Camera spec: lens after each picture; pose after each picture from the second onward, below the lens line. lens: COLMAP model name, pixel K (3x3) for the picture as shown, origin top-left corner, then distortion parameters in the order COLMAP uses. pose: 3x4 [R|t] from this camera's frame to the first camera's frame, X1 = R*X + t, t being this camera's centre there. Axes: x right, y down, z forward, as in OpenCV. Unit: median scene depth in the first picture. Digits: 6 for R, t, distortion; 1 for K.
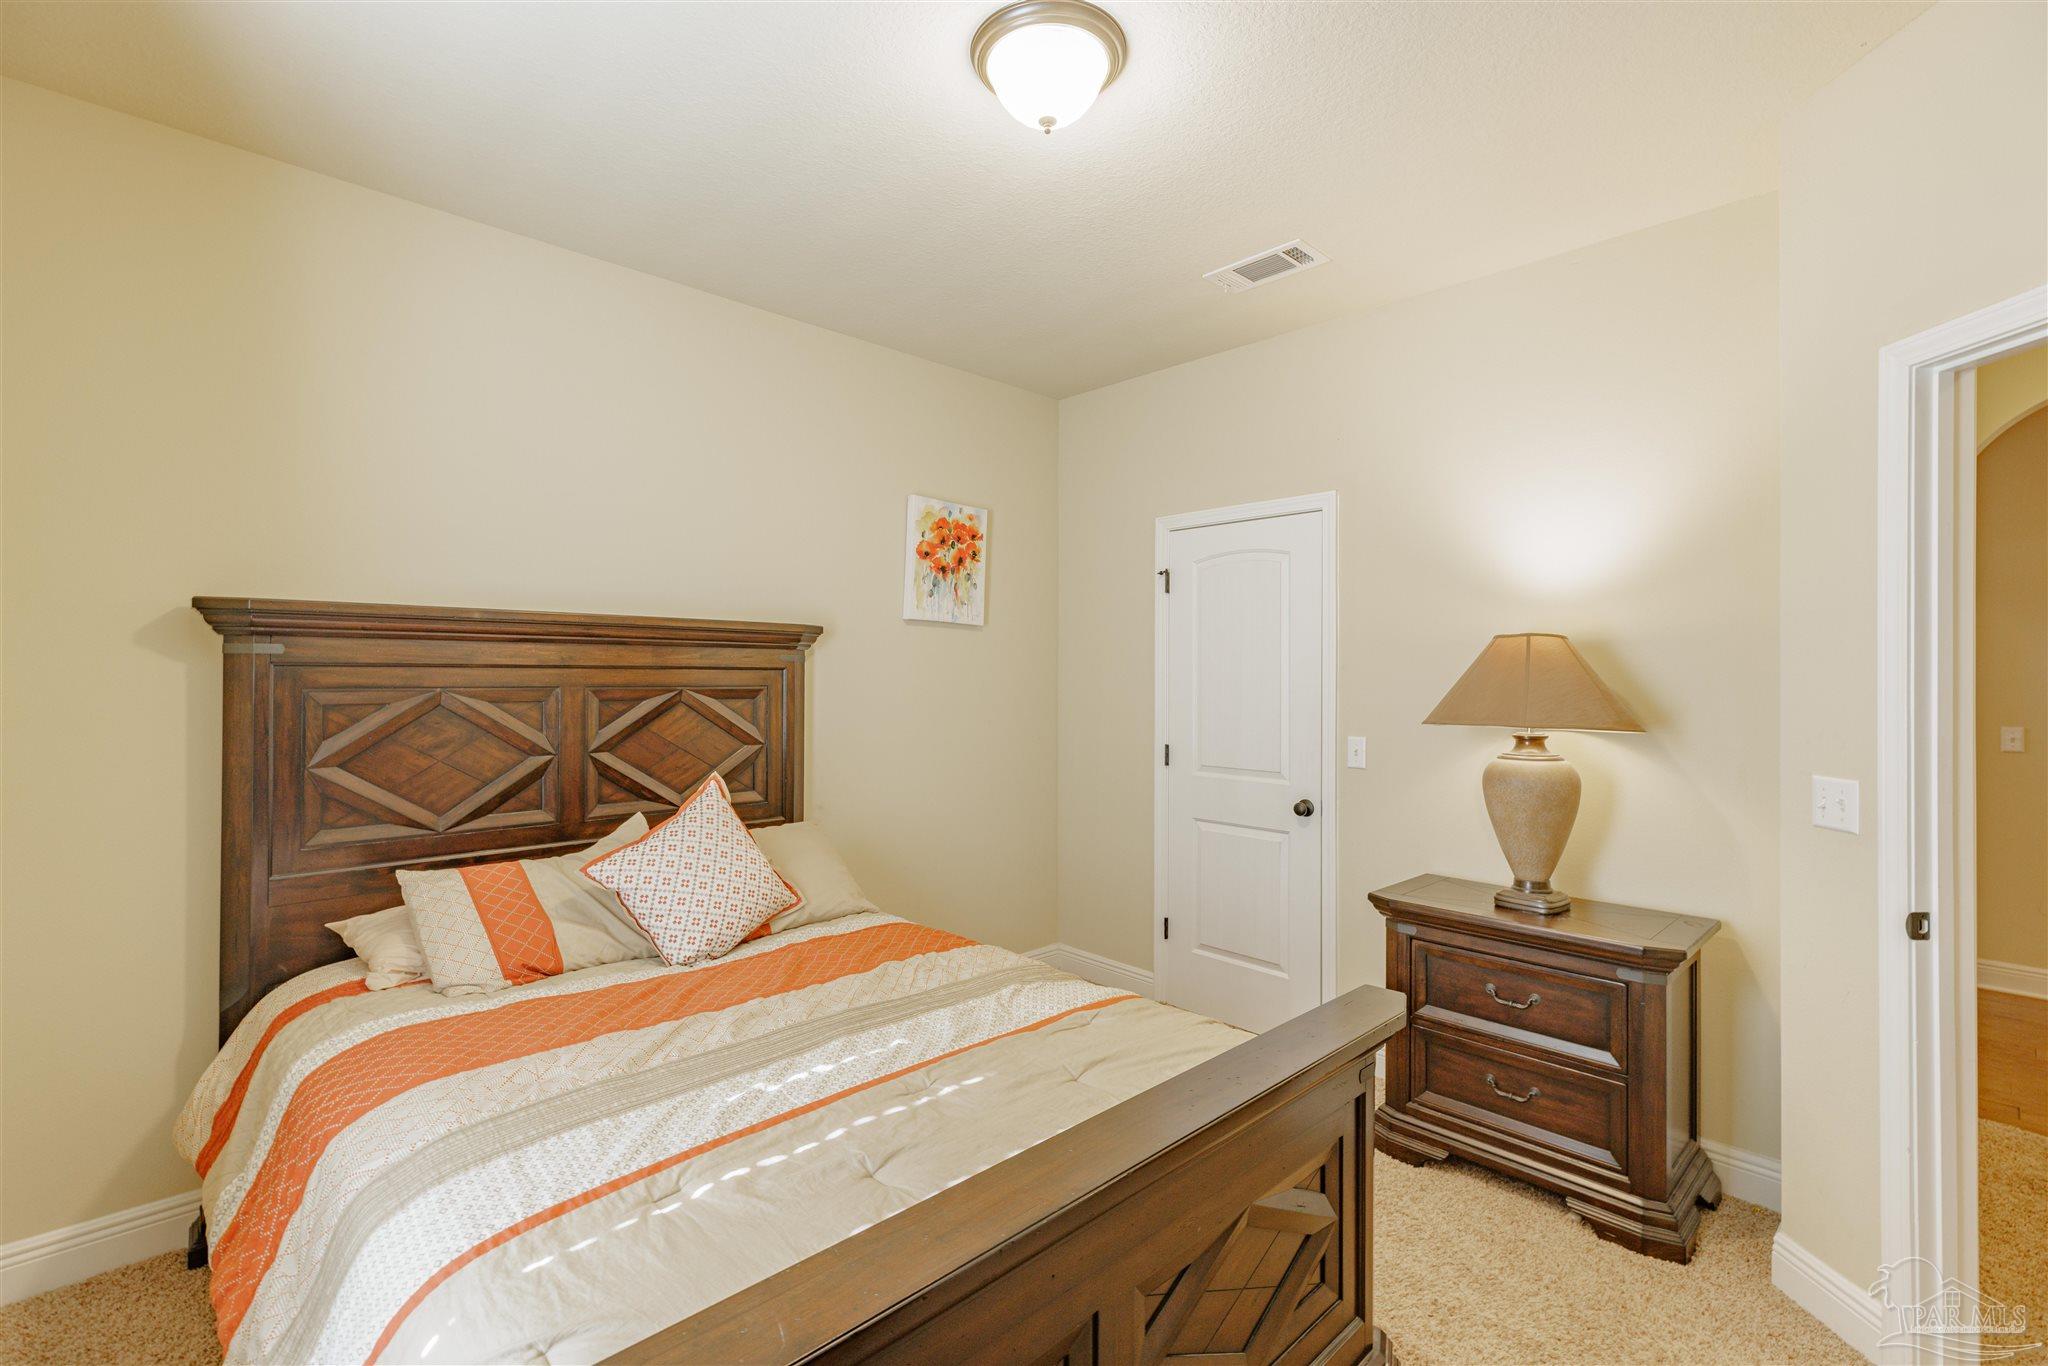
lens RADIAL K [[913.0, 0, 1011.2], [0, 913.0, 673.4], [0, 0, 1]] dist [0.003999, -0.000259]
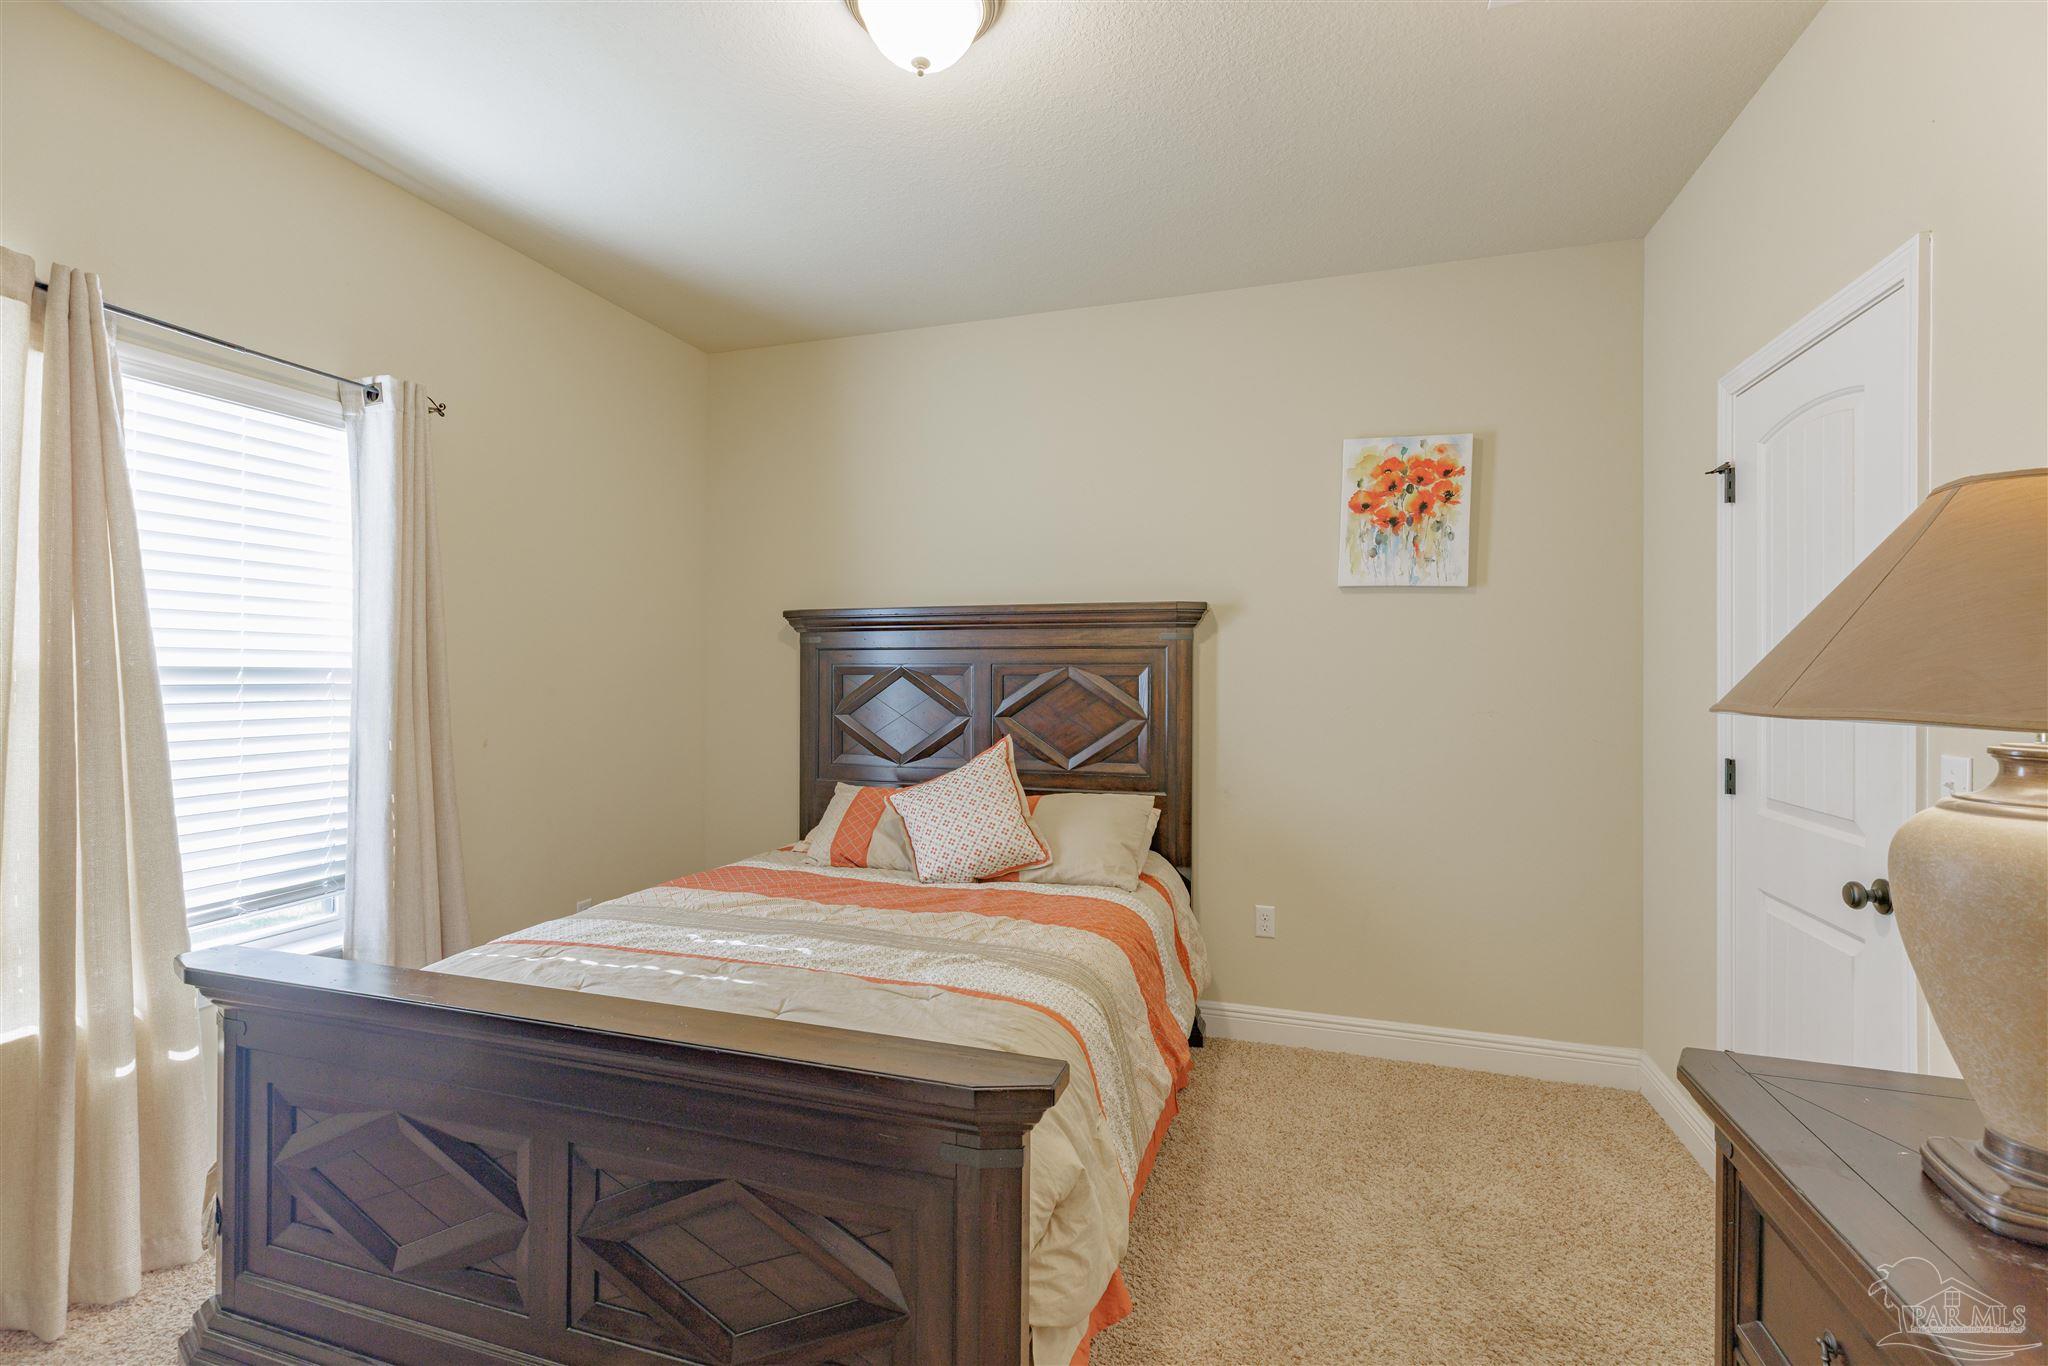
lens RADIAL K [[913.0, 0, 1017.0], [0, 913.0, 684.1], [0, 0, 1]] dist [0.003999, -0.000259]
pose [[0.480173, 0.004632, -0.877161, 0.488752], [-0.000189, 0.999987, 0.005177, 0.027255], [0.877174, -0.002320, 0.480168, 0.322670]]
